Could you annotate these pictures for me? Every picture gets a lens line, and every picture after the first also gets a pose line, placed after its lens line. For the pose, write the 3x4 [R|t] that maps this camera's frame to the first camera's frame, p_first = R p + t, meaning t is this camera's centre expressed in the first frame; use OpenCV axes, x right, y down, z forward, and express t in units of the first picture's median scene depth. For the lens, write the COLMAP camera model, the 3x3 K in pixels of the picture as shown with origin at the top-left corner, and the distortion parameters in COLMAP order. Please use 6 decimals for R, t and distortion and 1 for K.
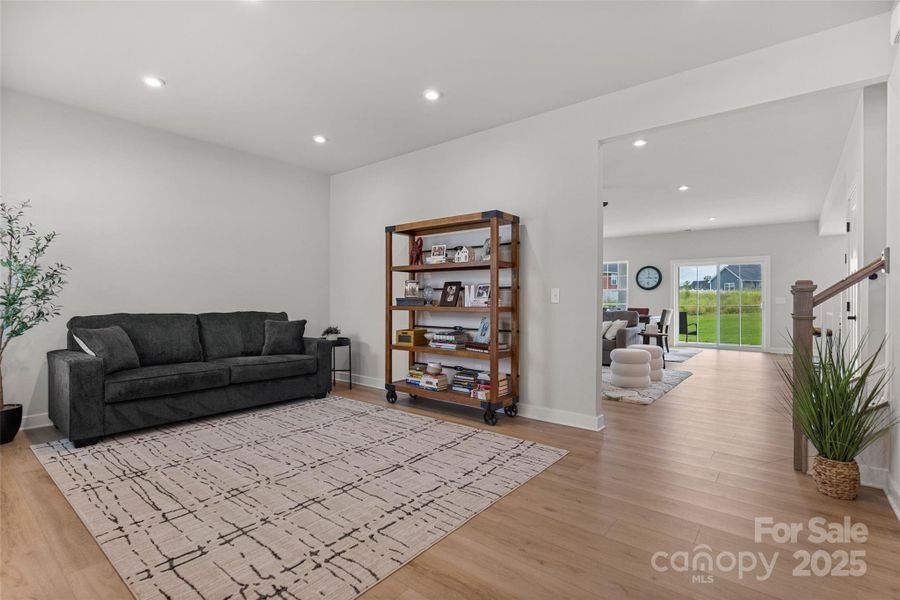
lens RADIAL K [[417.4, 0, 450.0], [0, 417.4, 300.0], [0, 0, 1]] dist [0.000361, -0.000075]
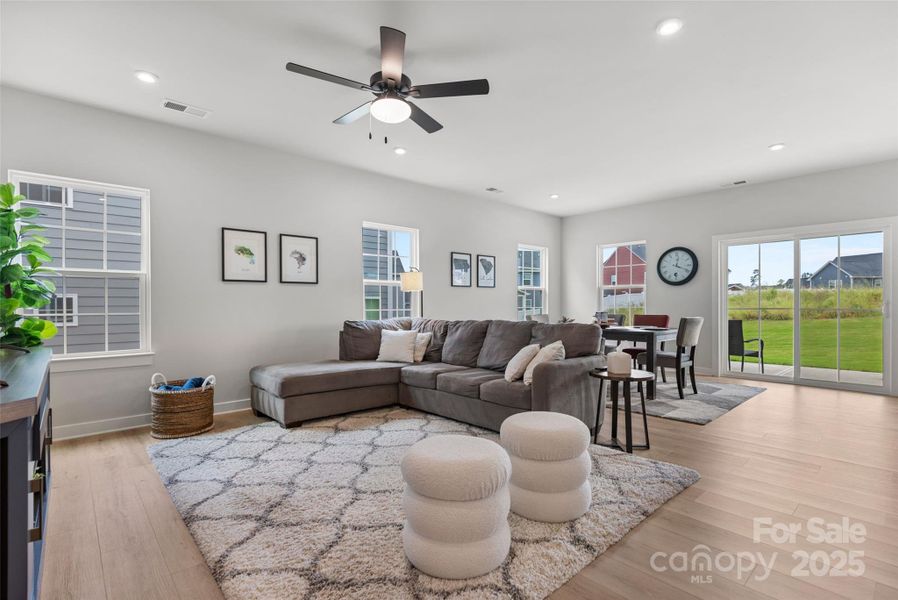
lens RADIAL K [[416.5, 0, 449.0], [0, 416.5, 300.0], [0, 0, 1]] dist [0.000361, -0.000075]
pose [[0.987441, -0.005827, -0.157879, 0.311459], [0.005060, 0.999973, -0.005258, -0.000076], [0.157905, 0.004393, 0.987445, 0.428833]]
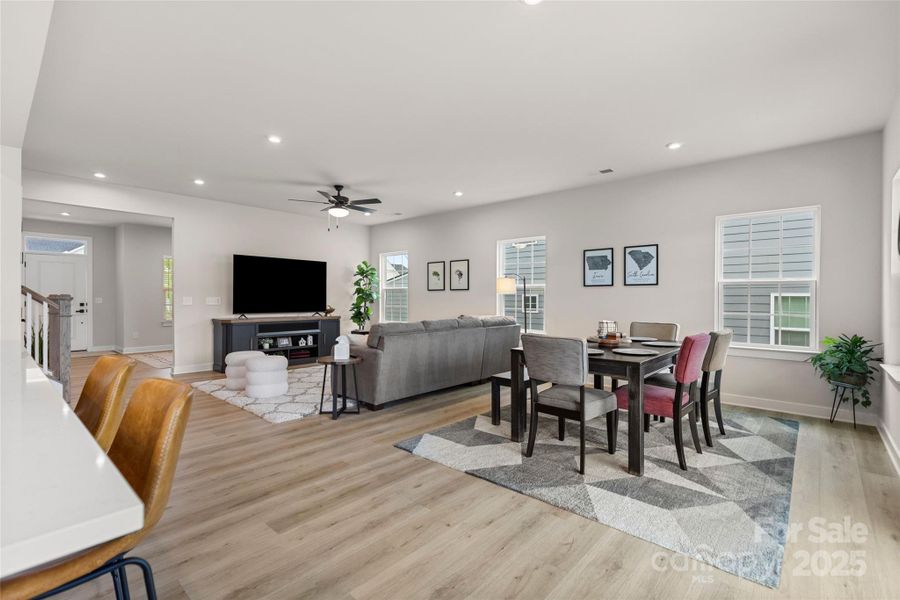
lens RADIAL K [[417.4, 0, 450.0], [0, 417.4, 300.0], [0, 0, 1]] dist [0.000361, -0.000075]
pose [[-0.043963, -0.007656, -0.999004, 0.956604], [-0.007093, 0.999948, -0.007351, 0.001530], [0.999008, 0.006762, -0.044015, 1.005233]]
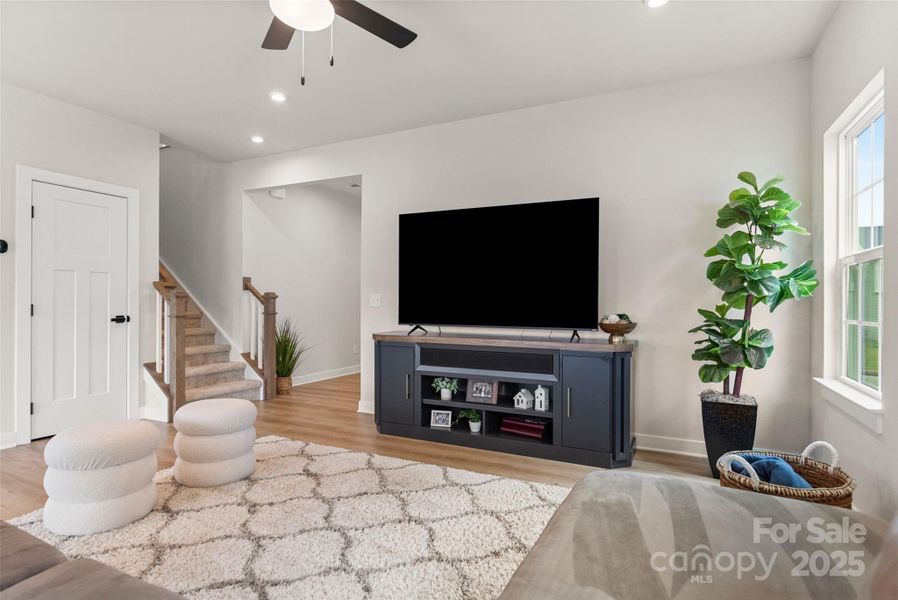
lens RADIAL K [[470.5, 0, 455.6], [0, 470.5, 300.3], [0, 0, 1]] dist [0.001196, 0.000174]
pose [[-0.973822, -0.012200, -0.226986, 0.179584], [-0.012994, 0.999914, 0.002001, -0.001699], [0.226942, 0.004898, -0.973896, 1.050729]]
